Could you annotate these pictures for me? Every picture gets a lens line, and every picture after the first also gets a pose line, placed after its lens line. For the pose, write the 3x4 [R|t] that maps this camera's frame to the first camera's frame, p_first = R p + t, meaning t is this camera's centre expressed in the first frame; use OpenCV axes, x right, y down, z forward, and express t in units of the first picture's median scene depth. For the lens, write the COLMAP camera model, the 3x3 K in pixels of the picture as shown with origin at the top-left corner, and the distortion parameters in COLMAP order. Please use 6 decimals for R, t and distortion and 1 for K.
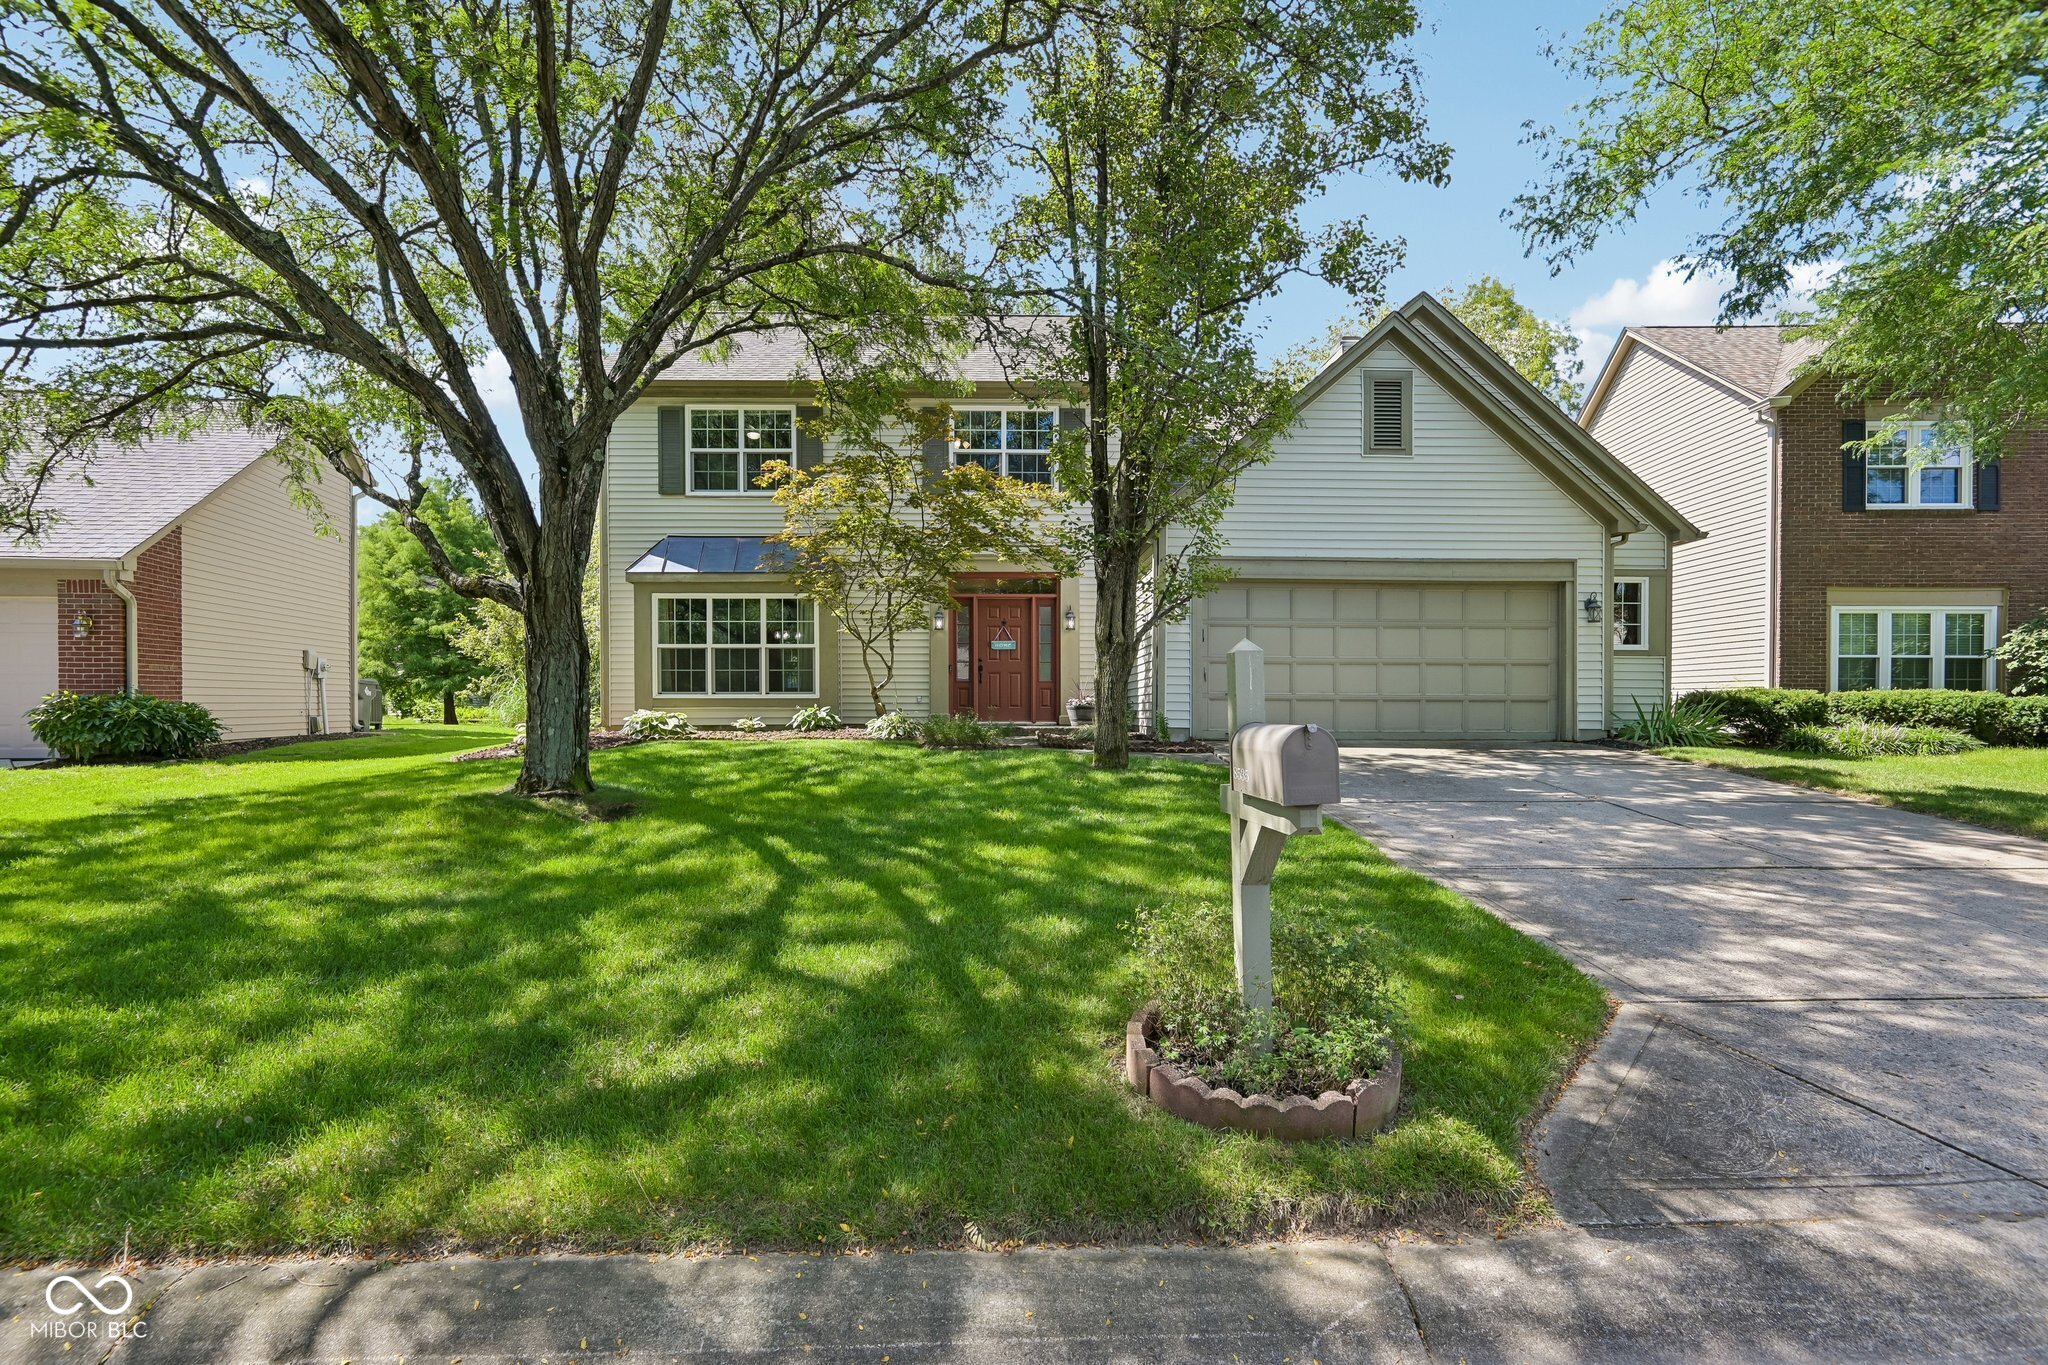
lens RADIAL K [[962.4, 0, 1025.1], [0, 962.4, 678.5], [0, 0, 1]] dist [-0.008613, -0.003164]
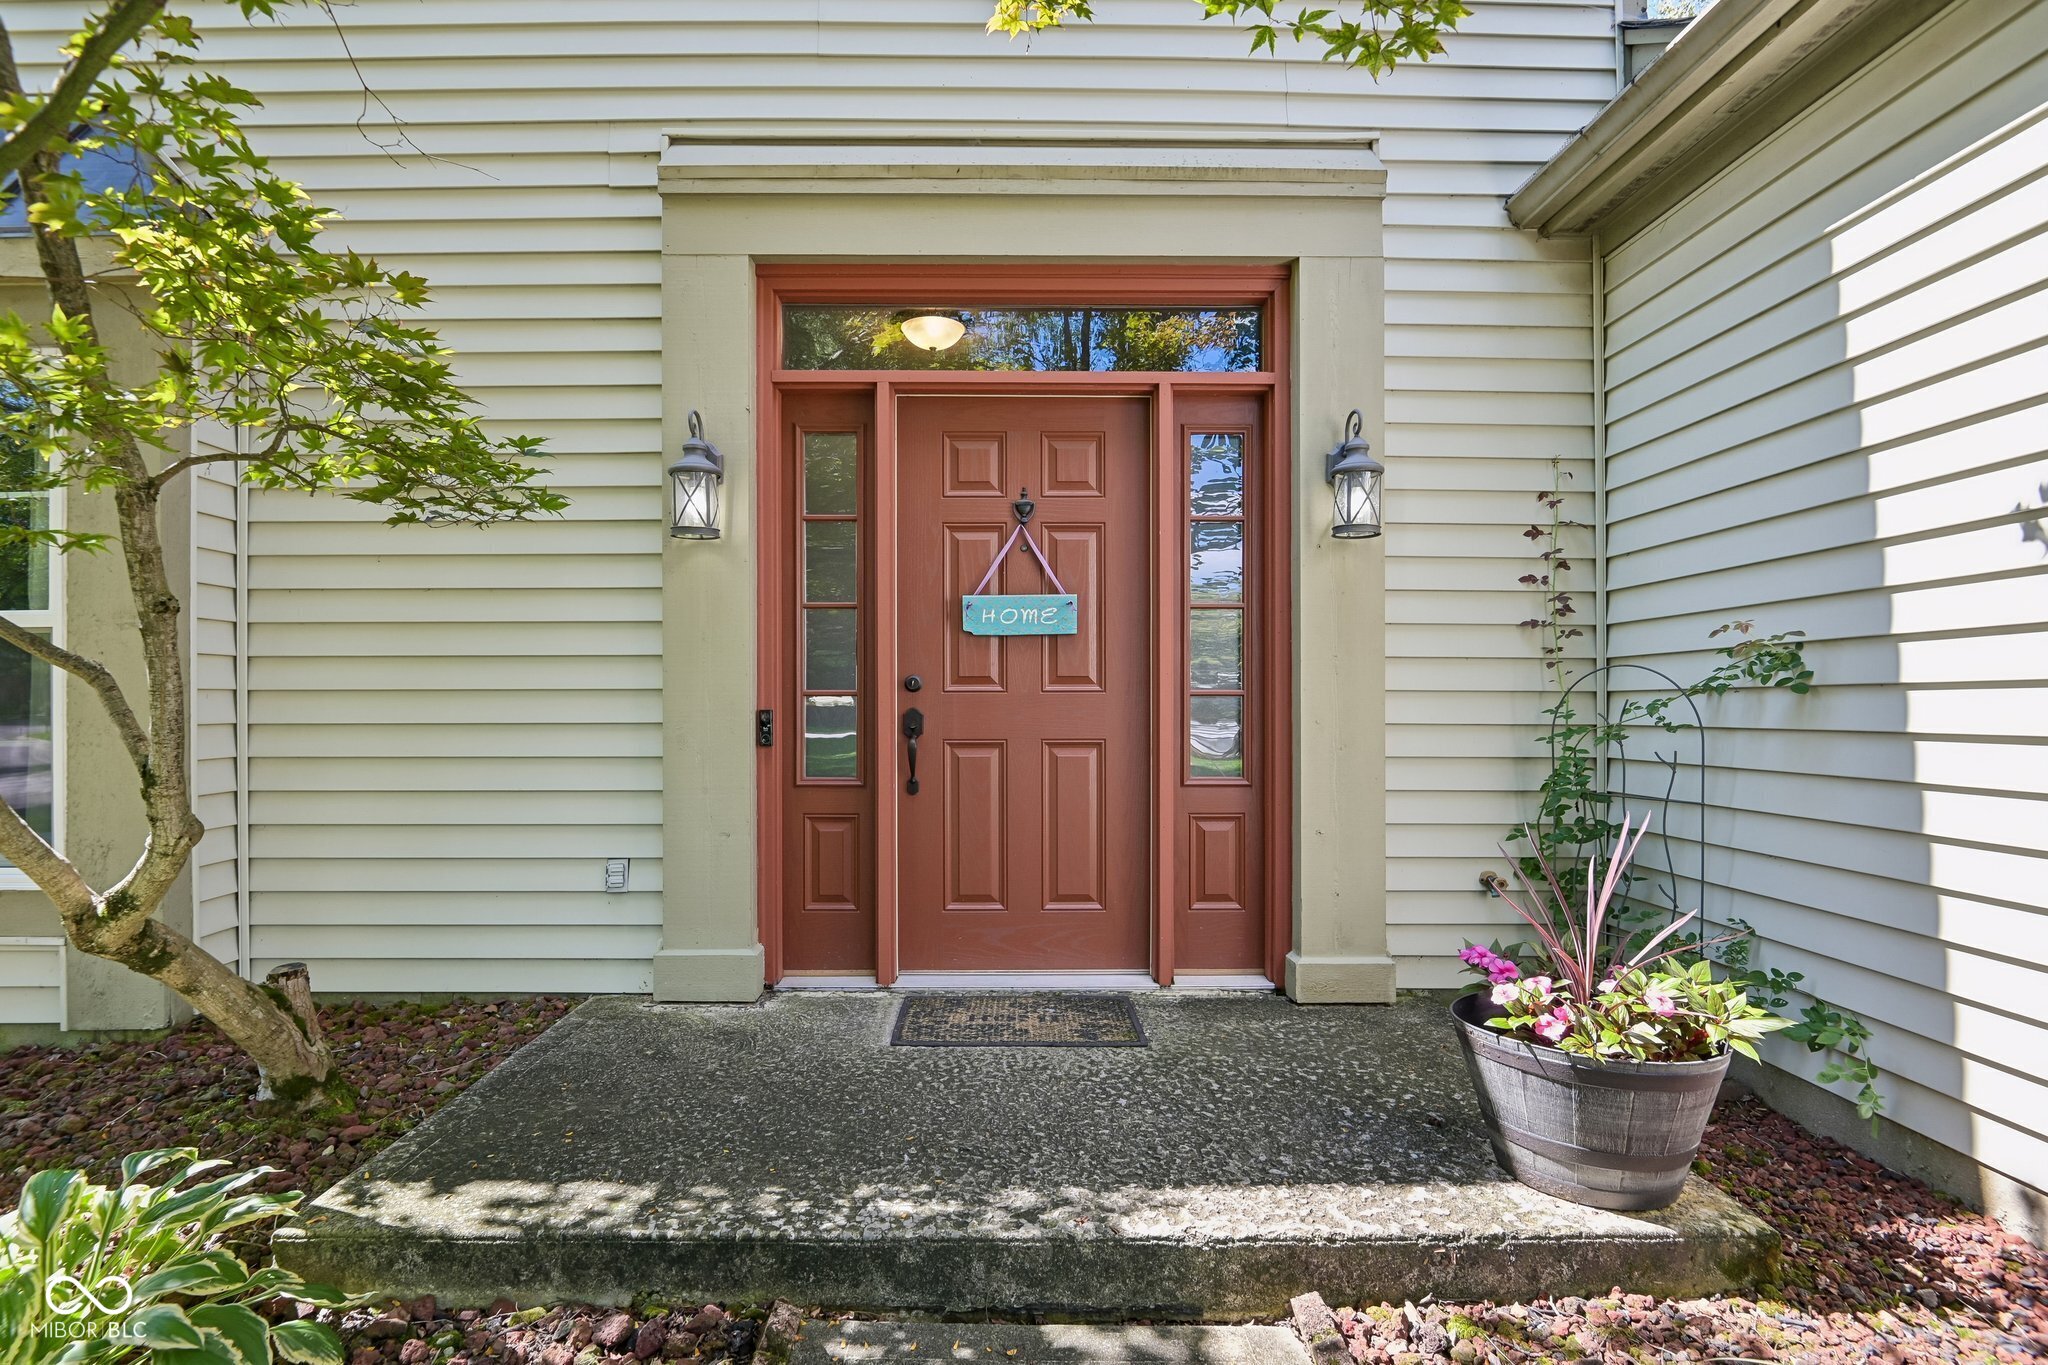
lens RADIAL K [[962.4, 0, 1020.1], [0, 962.4, 685.6], [0, 0, 1]] dist [-0.008613, -0.003164]
pose [[0.999999, 0.000102, -0.001467, -0.022287], [-0.000116, 0.999952, -0.009756, -0.017481], [0.001466, 0.009757, 0.999951, 0.794184]]
